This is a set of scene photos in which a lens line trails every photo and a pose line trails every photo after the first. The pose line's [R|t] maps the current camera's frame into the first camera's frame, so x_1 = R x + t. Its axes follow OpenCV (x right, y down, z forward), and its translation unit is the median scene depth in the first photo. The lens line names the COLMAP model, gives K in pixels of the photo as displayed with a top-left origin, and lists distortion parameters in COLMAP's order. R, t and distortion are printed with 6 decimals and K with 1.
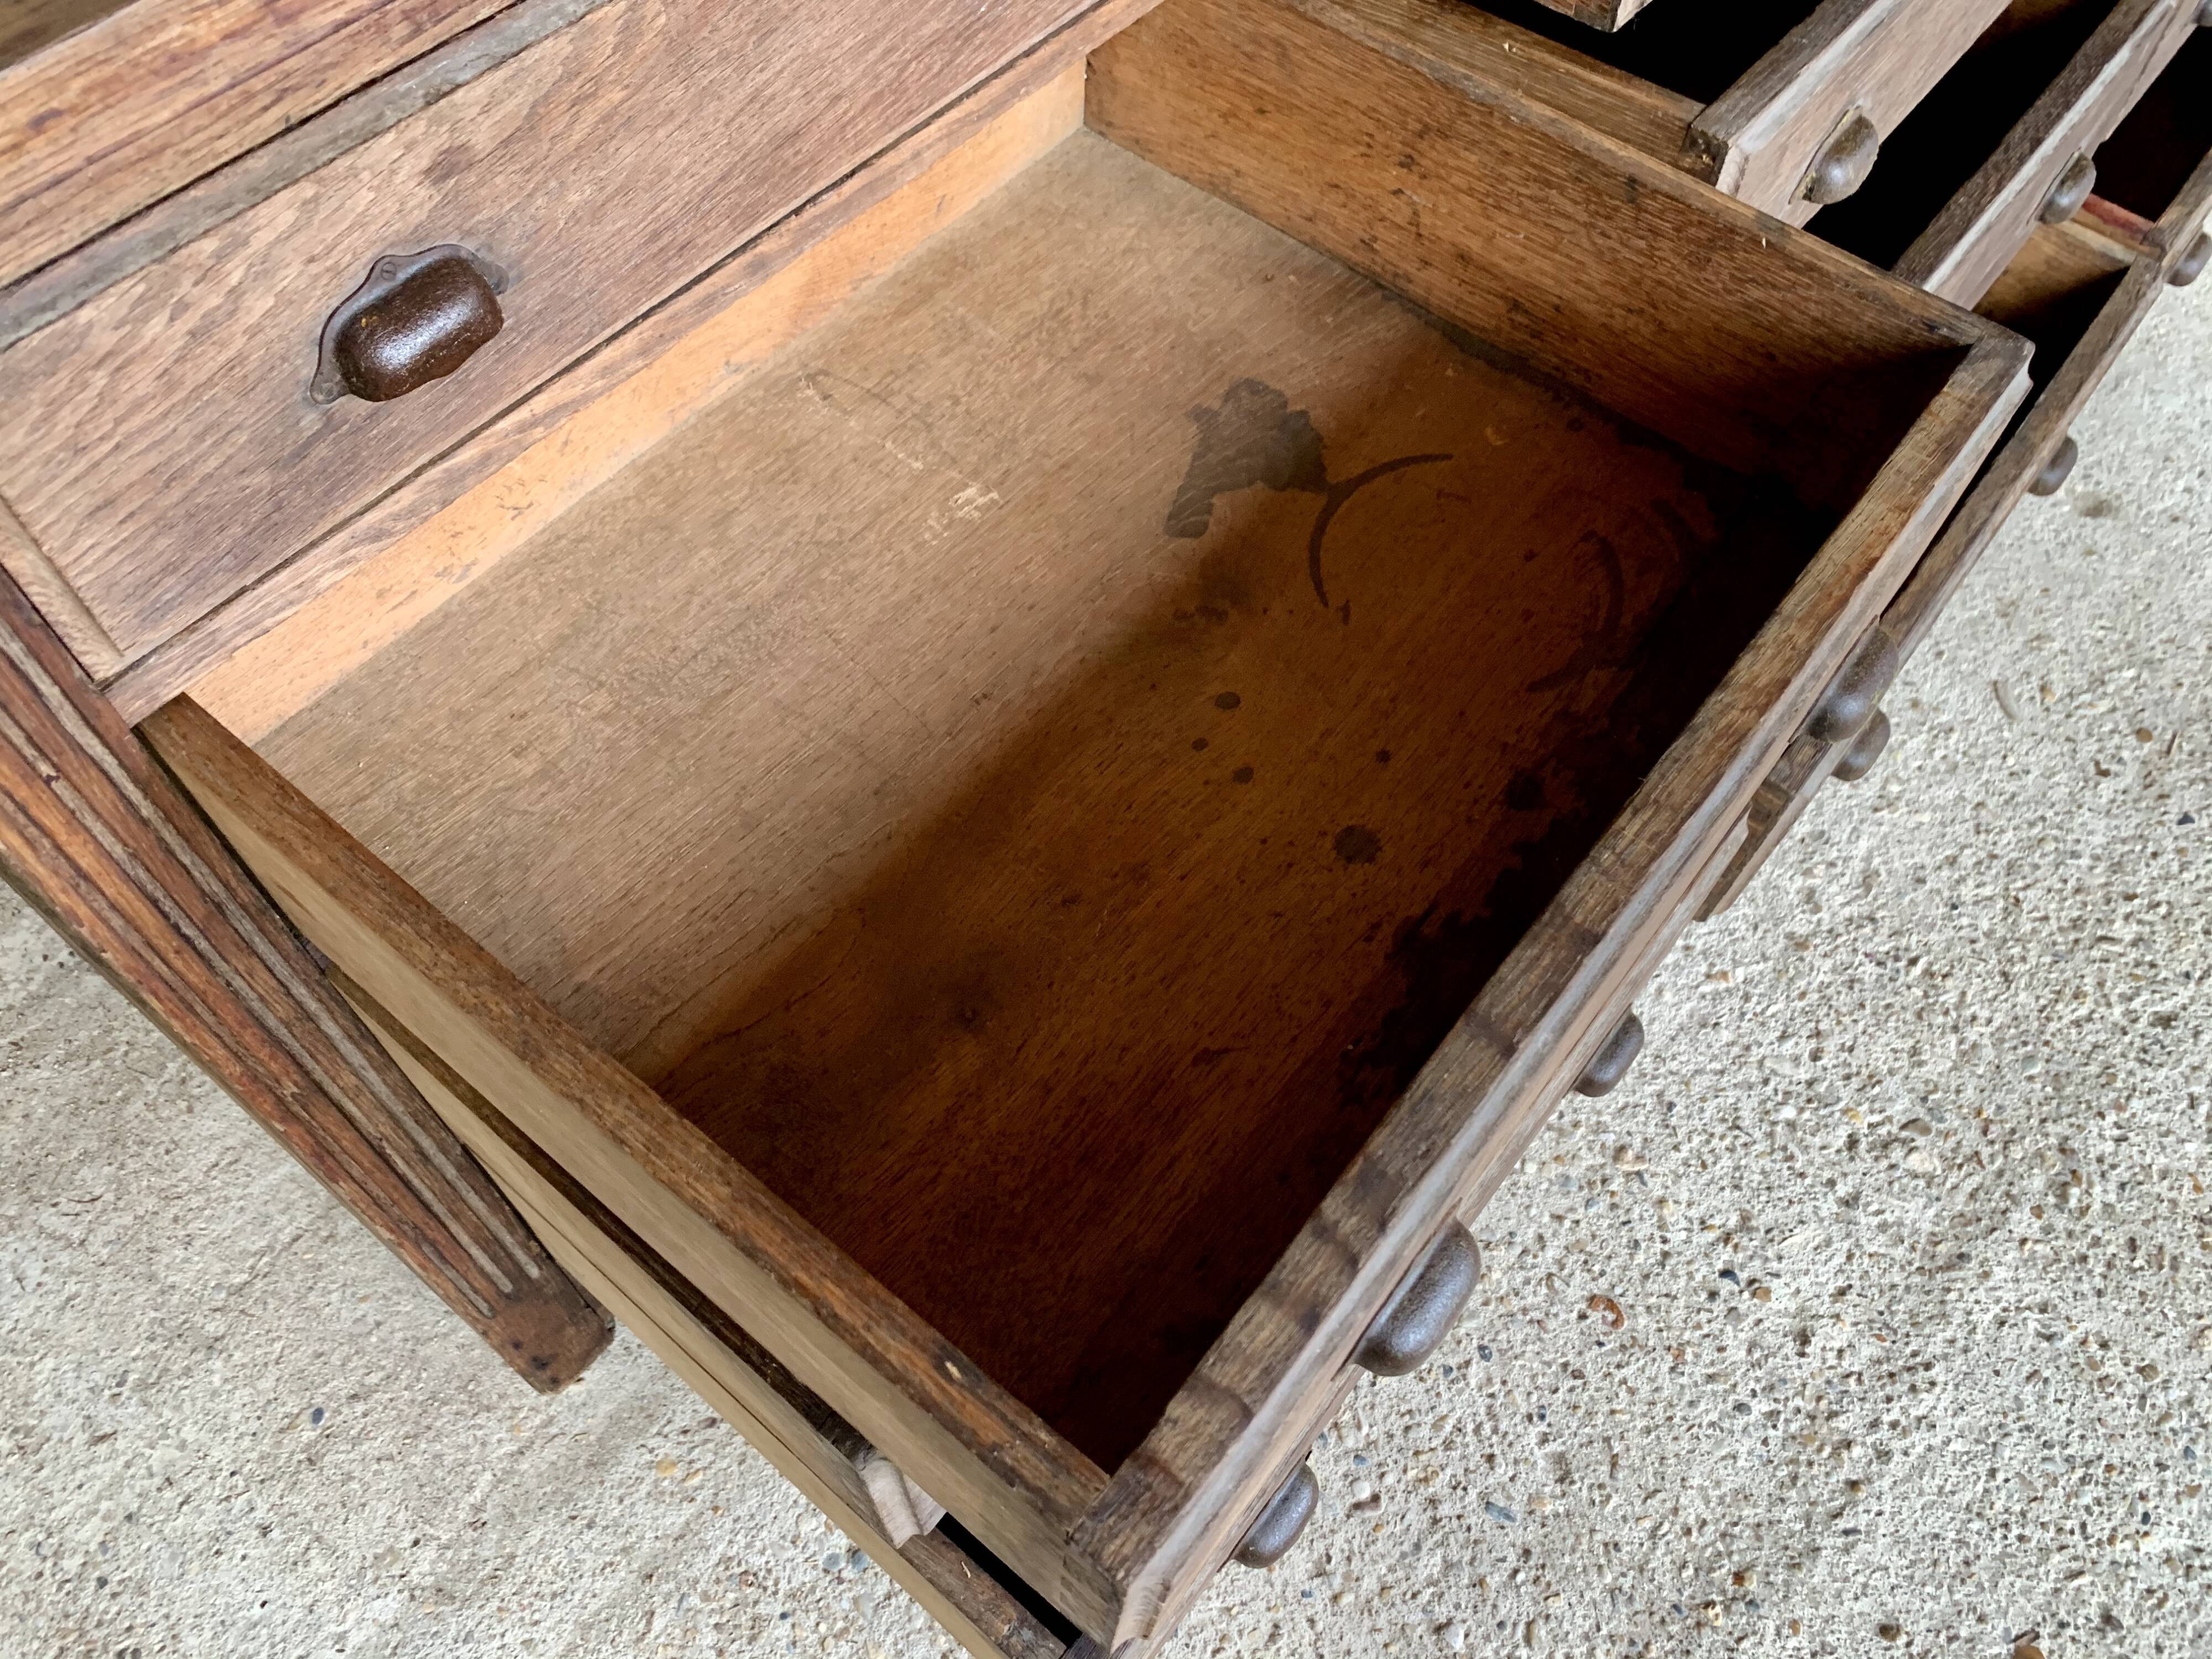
lens RADIAL K [[1690.6, 0, 1121.7], [0, 1690.6, 799.1], [0, 0, 1]] dist [0.006569, -0.016724]
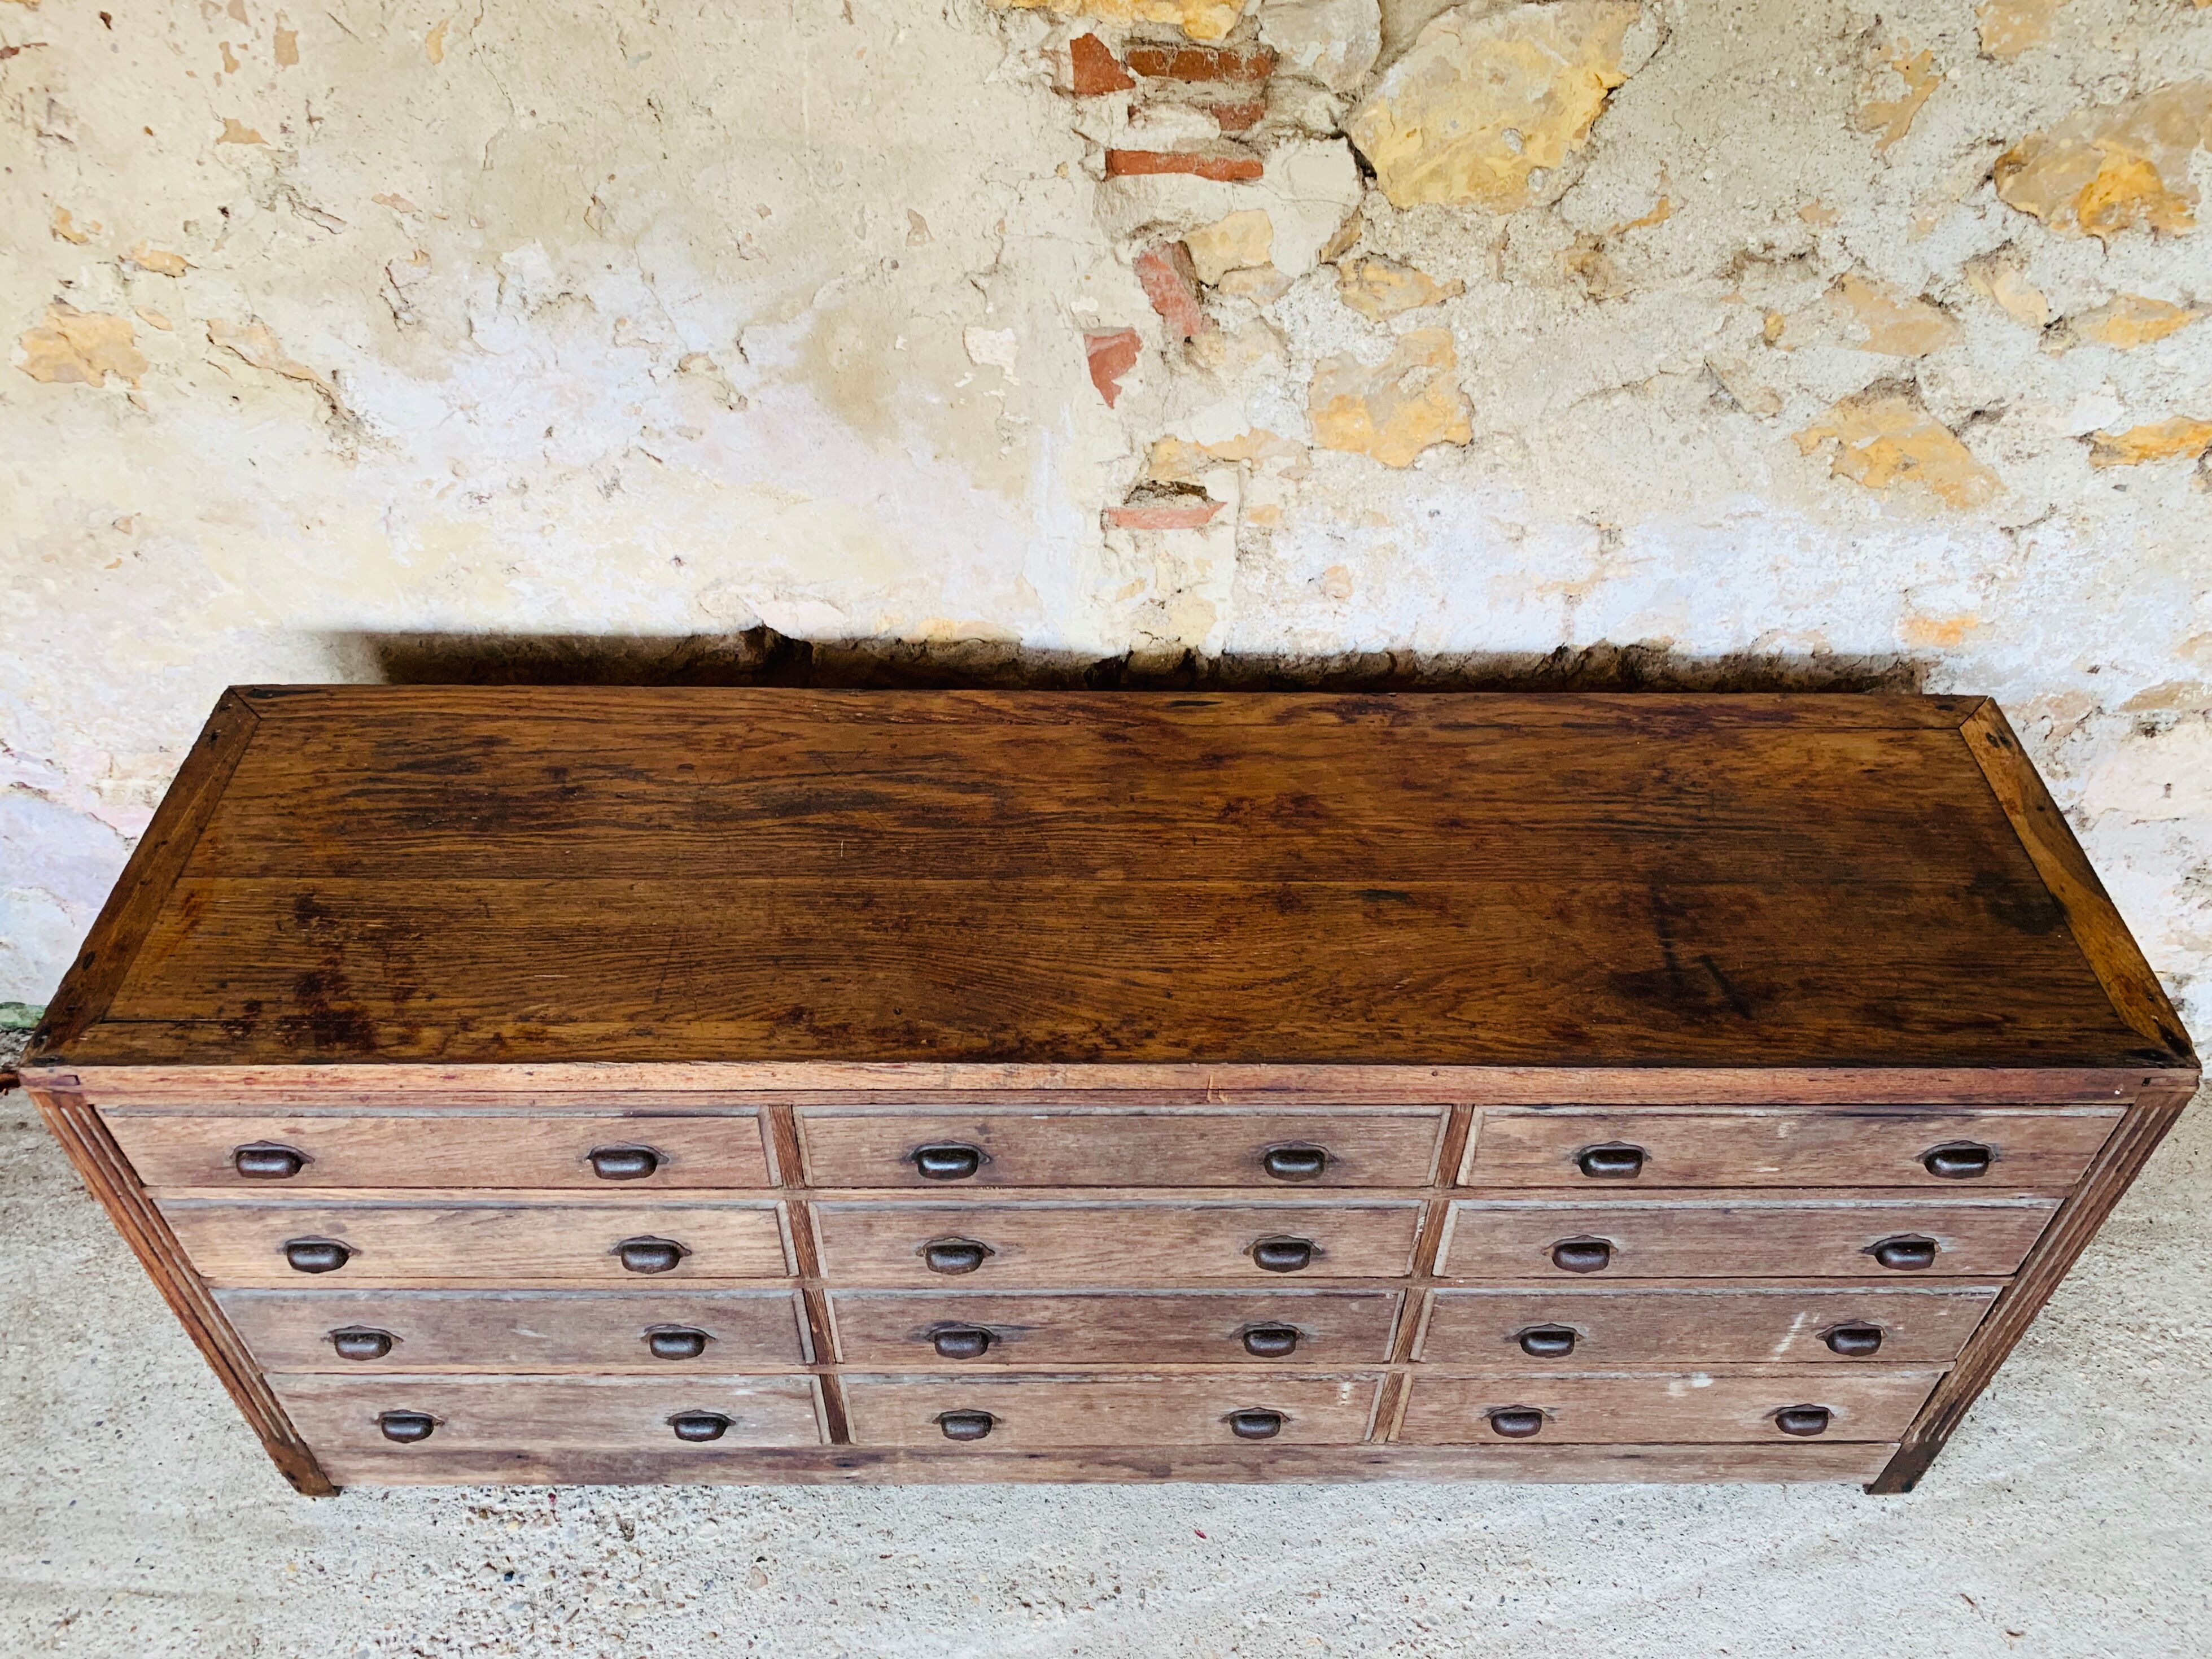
lens RADIAL K [[1720.6, 0, 1114.7], [0, 1720.6, 811.0], [0, 0, 1]] dist [0.020301, -0.033810]
pose [[0.635348, 0.547229, -0.544861, 0.931845], [-0.646579, 0.762751, 0.012108, -0.896613], [0.422219, 0.344603, 0.838439, -0.553910]]
